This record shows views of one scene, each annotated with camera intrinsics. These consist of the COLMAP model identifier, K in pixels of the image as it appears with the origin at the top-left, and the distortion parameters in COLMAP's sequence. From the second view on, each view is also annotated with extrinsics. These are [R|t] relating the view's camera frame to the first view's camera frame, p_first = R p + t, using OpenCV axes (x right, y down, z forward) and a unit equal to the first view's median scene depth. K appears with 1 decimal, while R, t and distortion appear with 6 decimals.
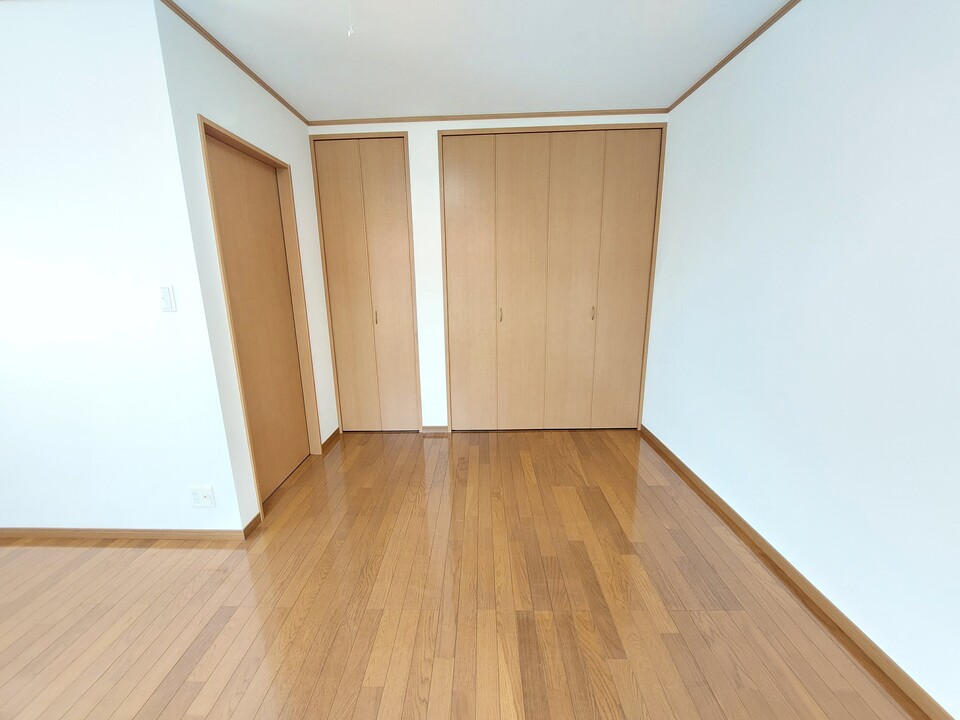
lens RADIAL K [[378.5, 0, 473.8], [0, 378.5, 359.8], [0, 0, 1]] dist [-0.021091, -0.000133]
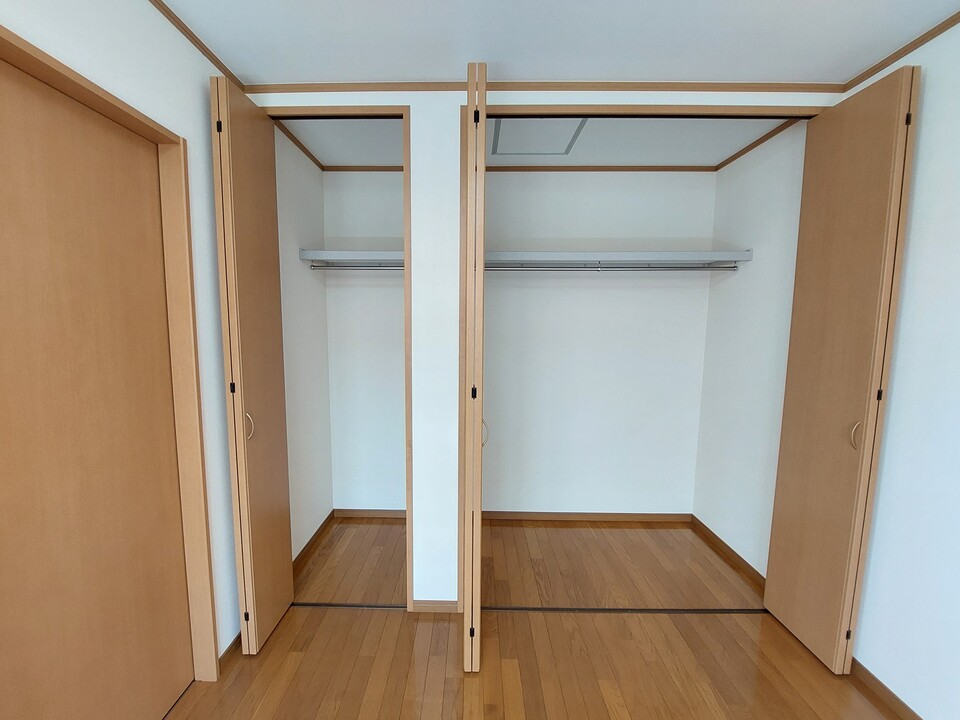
lens RADIAL K [[383.9, 0, 480.0], [0, 383.9, 360.0], [0, 0, 1]] dist [-0.023670, 0.000044]
pose [[0.999397, 0.026564, 0.022347, -0.072648], [-0.023720, 0.992598, -0.119110, -0.148429], [-0.025346, 0.118509, 0.992629, 0.480271]]
